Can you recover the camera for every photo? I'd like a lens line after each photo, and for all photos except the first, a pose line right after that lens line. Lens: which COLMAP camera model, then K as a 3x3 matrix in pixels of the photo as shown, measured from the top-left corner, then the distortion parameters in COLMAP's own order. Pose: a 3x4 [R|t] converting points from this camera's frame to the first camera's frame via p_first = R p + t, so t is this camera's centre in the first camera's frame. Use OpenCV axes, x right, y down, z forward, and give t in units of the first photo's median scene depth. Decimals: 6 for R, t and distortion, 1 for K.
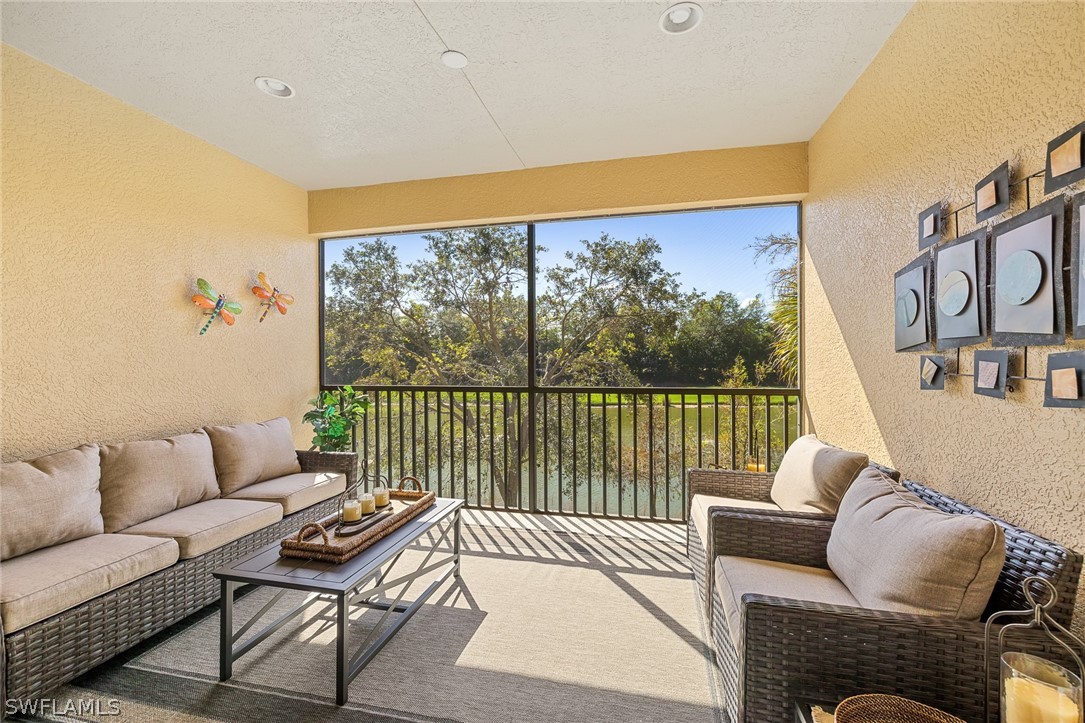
lens RADIAL K [[471.1, 0, 545.3], [0, 471.1, 361.6], [0, 0, 1]] dist [0.000402, -0.000366]
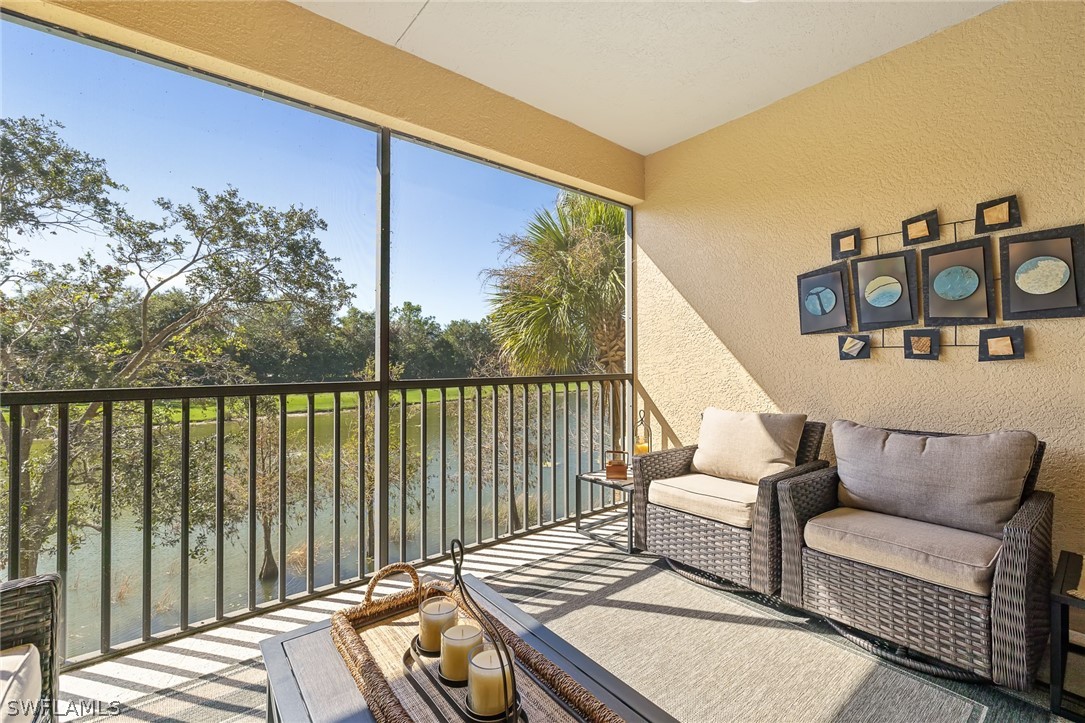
lens RADIAL K [[471.1, 0, 543.8], [0, 471.1, 354.7], [0, 0, 1]] dist [0.000402, -0.000366]
pose [[0.602728, 0.014818, 0.797809, -0.483725], [0.009316, 0.999629, -0.025604, 0.040782], [-0.797892, 0.022864, 0.602367, 0.499943]]
